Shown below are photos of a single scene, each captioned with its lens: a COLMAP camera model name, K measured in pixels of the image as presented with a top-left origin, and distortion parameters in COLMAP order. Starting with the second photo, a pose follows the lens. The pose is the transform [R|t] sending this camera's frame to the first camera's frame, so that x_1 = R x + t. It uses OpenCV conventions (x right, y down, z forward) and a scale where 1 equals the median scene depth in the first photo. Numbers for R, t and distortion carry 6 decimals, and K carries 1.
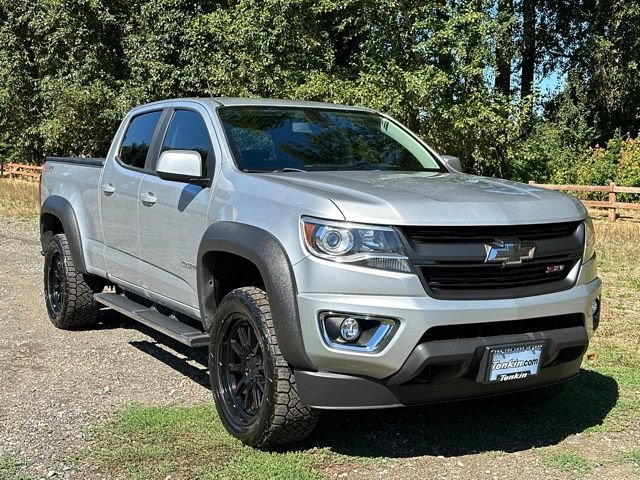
lens RADIAL K [[890.2, 0, 316.1], [0, 890.2, 239.6], [0, 0, 1]] dist [0.120341, 0.000000]
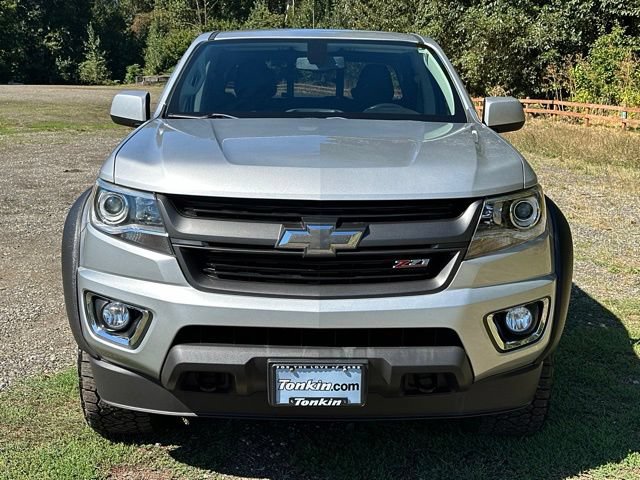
lens RADIAL K [[890.2, 0, 290.4], [0, 890.2, 243.6], [0, 0, 1]] dist [0.120341, 0.000000]
pose [[0.876385, 0.082760, -0.474447, 0.542027], [-0.044540, 0.994830, 0.091261, -0.046099], [0.479547, -0.058848, 0.875541, 0.344118]]
